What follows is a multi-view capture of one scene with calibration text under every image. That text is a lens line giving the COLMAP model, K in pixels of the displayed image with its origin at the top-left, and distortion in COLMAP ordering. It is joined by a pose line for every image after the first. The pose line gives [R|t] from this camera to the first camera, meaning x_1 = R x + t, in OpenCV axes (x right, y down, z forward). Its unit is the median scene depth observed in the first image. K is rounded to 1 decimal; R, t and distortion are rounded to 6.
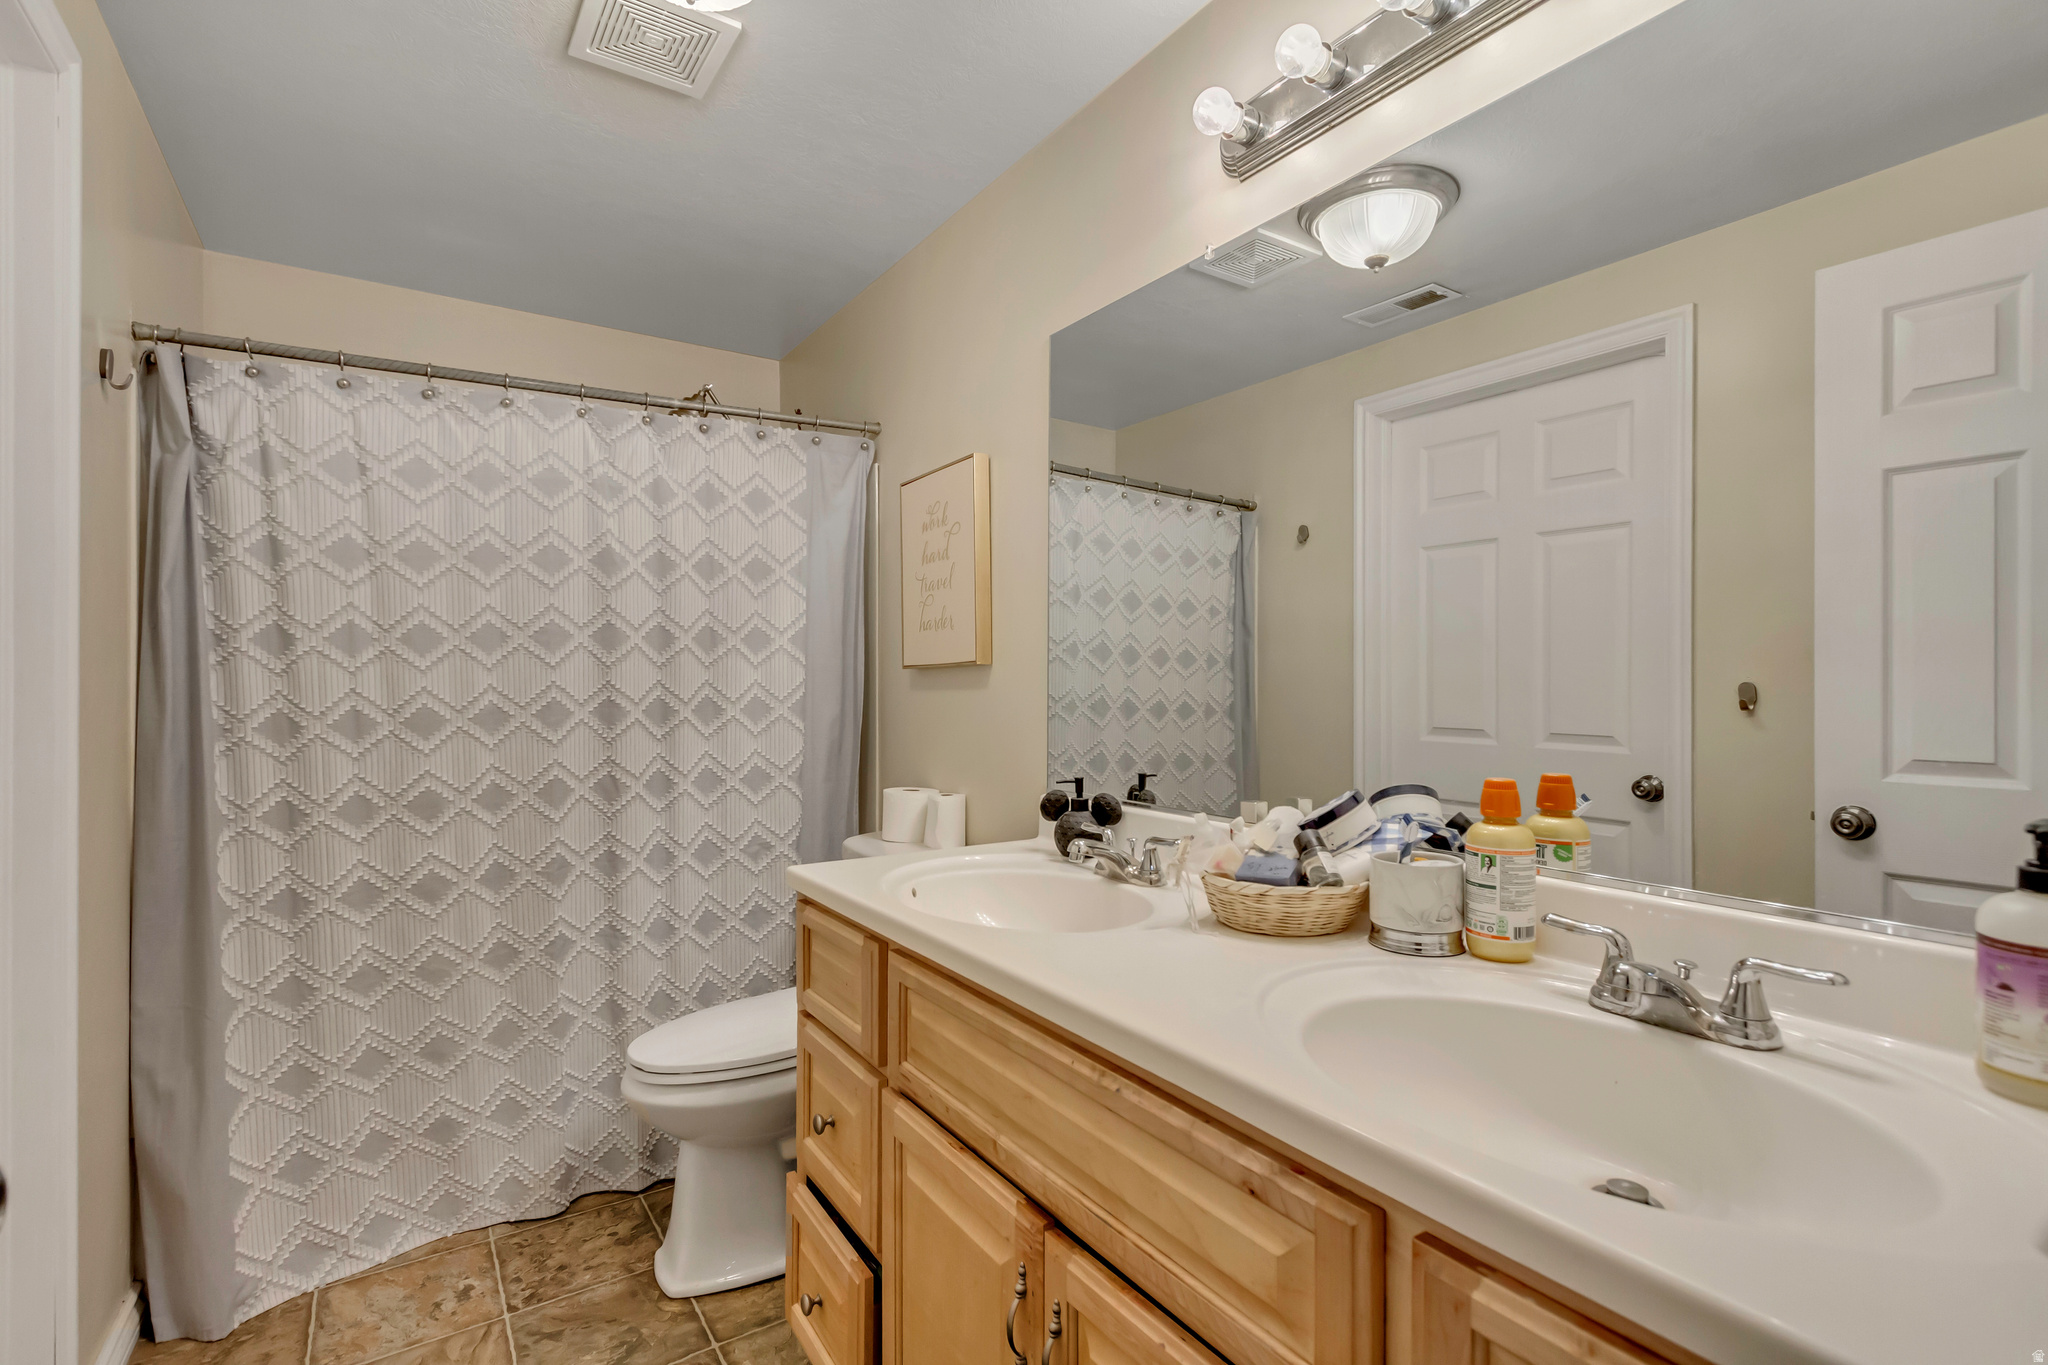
lens RADIAL K [[954.8, 0, 1022.3], [0, 954.8, 682.3], [0, 0, 1]] dist [0.001582, 0.000097]
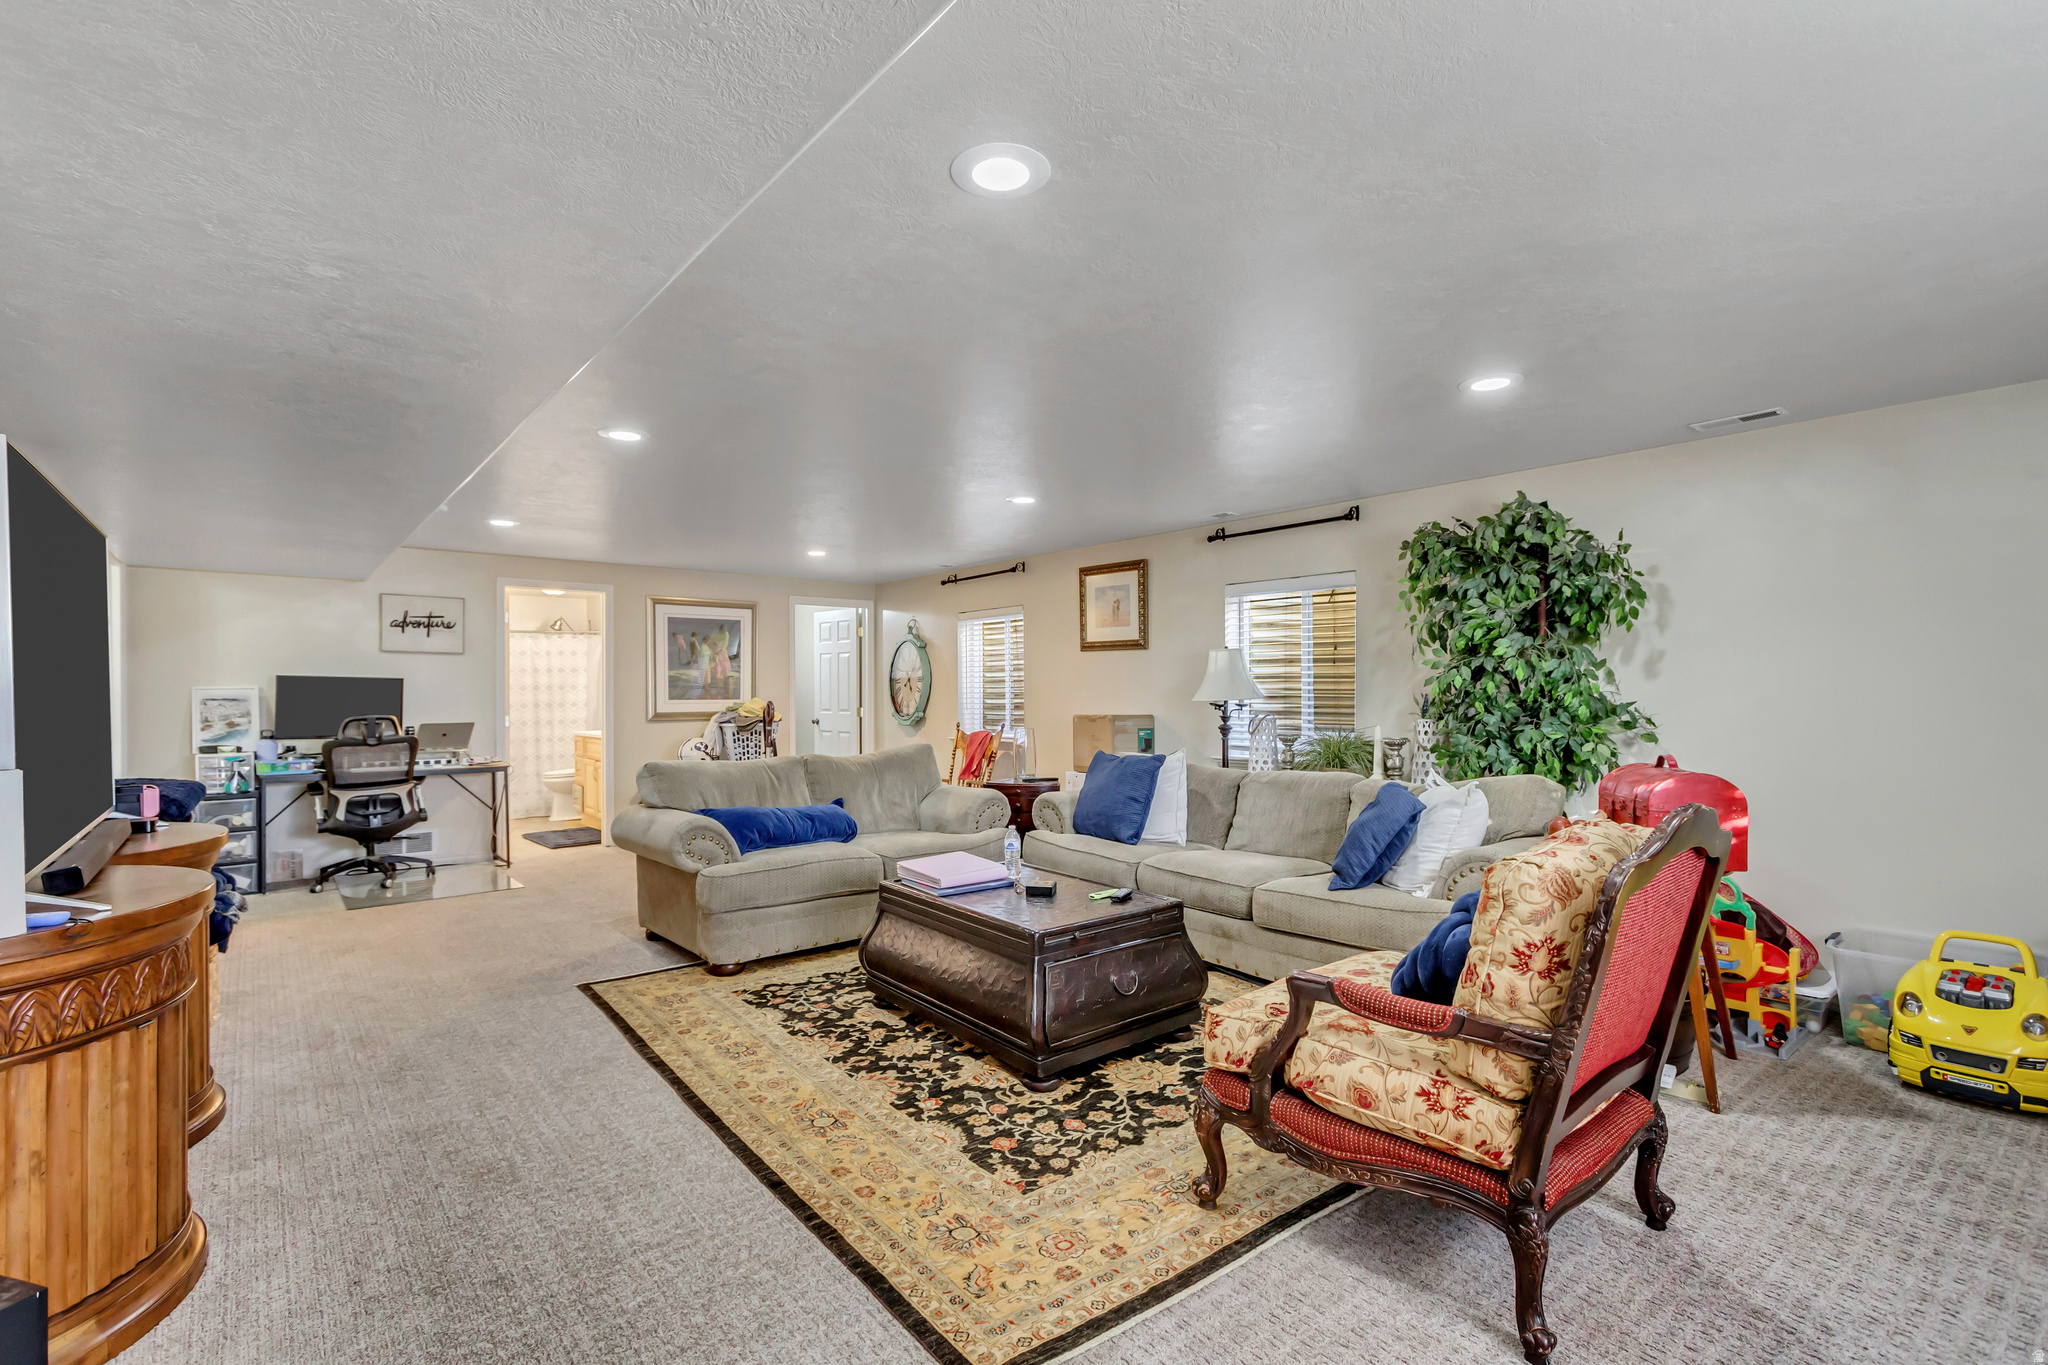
lens RADIAL K [[954.8, 0, 1025.7], [0, 954.8, 683.4], [0, 0, 1]] dist [0.001582, 0.000097]
pose [[0.994196, -0.005619, 0.107435, 1.238173], [0.005382, 0.999982, 0.002488, -0.064423], [-0.107447, -0.001895, 0.994209, -3.359488]]
